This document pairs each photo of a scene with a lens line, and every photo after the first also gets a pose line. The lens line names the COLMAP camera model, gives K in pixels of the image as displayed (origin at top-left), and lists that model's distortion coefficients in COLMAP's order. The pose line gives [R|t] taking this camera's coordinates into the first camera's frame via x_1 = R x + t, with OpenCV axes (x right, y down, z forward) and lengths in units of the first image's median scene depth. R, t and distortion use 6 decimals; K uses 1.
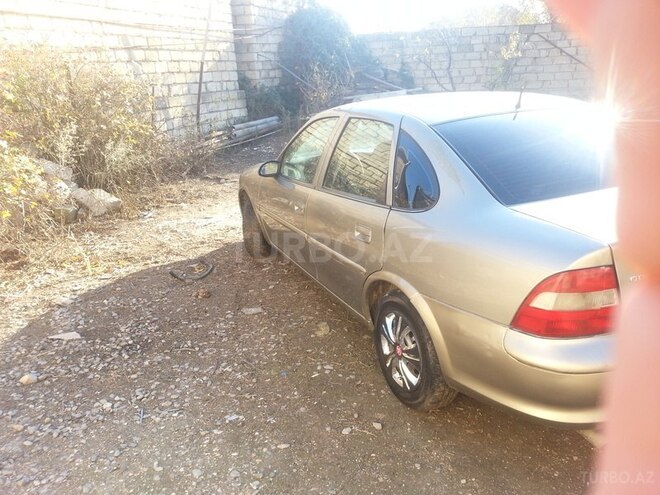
lens RADIAL K [[558.8, 0, 331.4], [0, 558.8, 245.9], [0, 0, 1]] dist [0.019727, -0.049989]
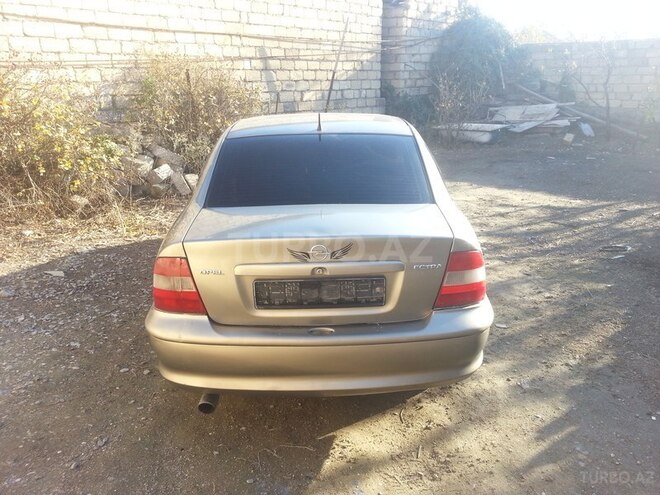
lens RADIAL K [[558.8, 0, 331.8], [0, 558.8, 250.0], [0, 0, 1]] dist [0.019727, -0.049989]
pose [[0.907277, 0.146444, -0.394212, 0.222384], [-0.147196, 0.988696, 0.028515, -0.011201], [0.393931, 0.032155, 0.918577, 0.001687]]
